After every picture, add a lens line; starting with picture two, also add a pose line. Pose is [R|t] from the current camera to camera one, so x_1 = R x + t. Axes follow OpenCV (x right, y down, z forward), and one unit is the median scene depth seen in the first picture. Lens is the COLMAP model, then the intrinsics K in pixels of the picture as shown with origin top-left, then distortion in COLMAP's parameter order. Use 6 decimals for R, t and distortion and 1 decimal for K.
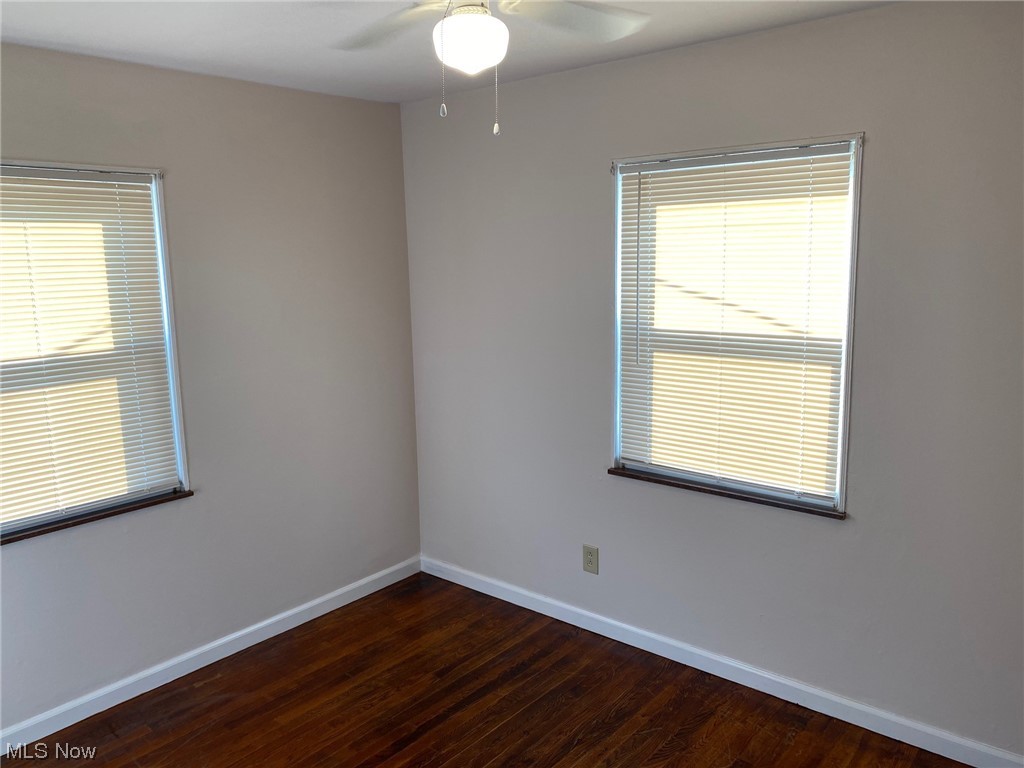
lens RADIAL K [[772.1, 0, 514.7], [0, 772.1, 380.7], [0, 0, 1]] dist [0.034859, -0.030000]
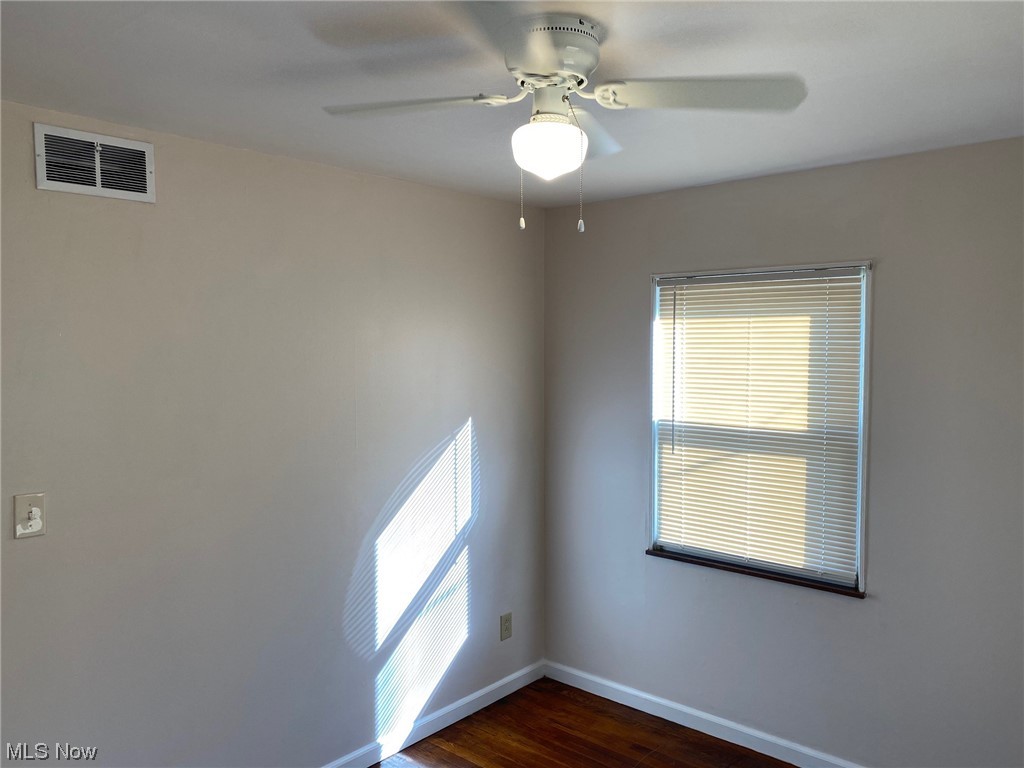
lens RADIAL K [[772.1, 0, 520.1], [0, 772.1, 382.5], [0, 0, 1]] dist [0.034859, -0.030000]
pose [[0.008559, 0.078286, -0.996894, 0.547592], [-0.160182, 0.984164, 0.075911, -0.125848], [0.987050, 0.159035, 0.020964, 0.580586]]
